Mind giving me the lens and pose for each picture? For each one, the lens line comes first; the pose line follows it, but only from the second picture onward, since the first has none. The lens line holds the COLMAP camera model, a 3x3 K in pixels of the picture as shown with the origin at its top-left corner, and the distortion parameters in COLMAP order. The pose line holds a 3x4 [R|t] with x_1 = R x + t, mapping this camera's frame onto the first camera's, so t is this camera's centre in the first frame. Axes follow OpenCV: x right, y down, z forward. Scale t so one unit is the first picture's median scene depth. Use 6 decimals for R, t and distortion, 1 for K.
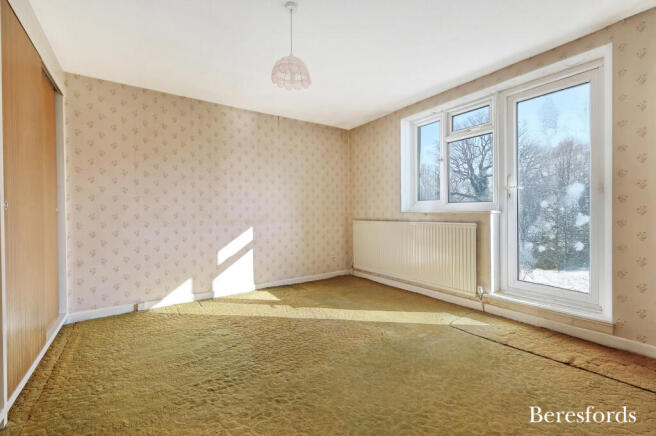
lens RADIAL K [[285.9, 0, 330.4], [0, 285.9, 217.3], [0, 0, 1]] dist [0.000186, -0.000971]
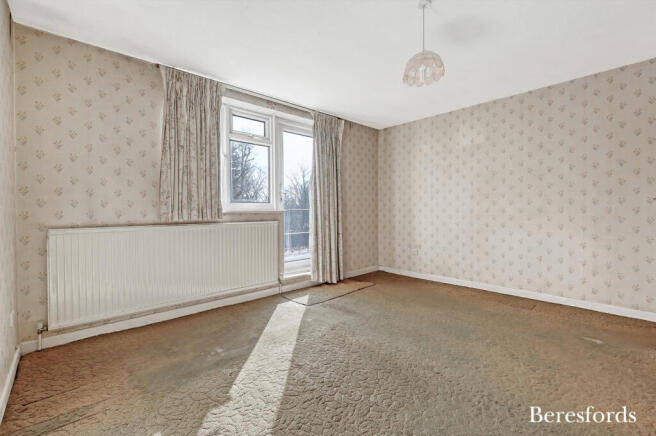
lens RADIAL K [[285.9, 0, 330.4], [0, 285.9, 212.7], [0, 0, 1]] dist [0.000186, -0.000971]
pose [[-0.145394, 0.001251, 0.989373, -0.609984], [0.019710, 0.999804, 0.001632, -0.009920], [-0.989177, 0.019738, -0.145390, 0.834084]]
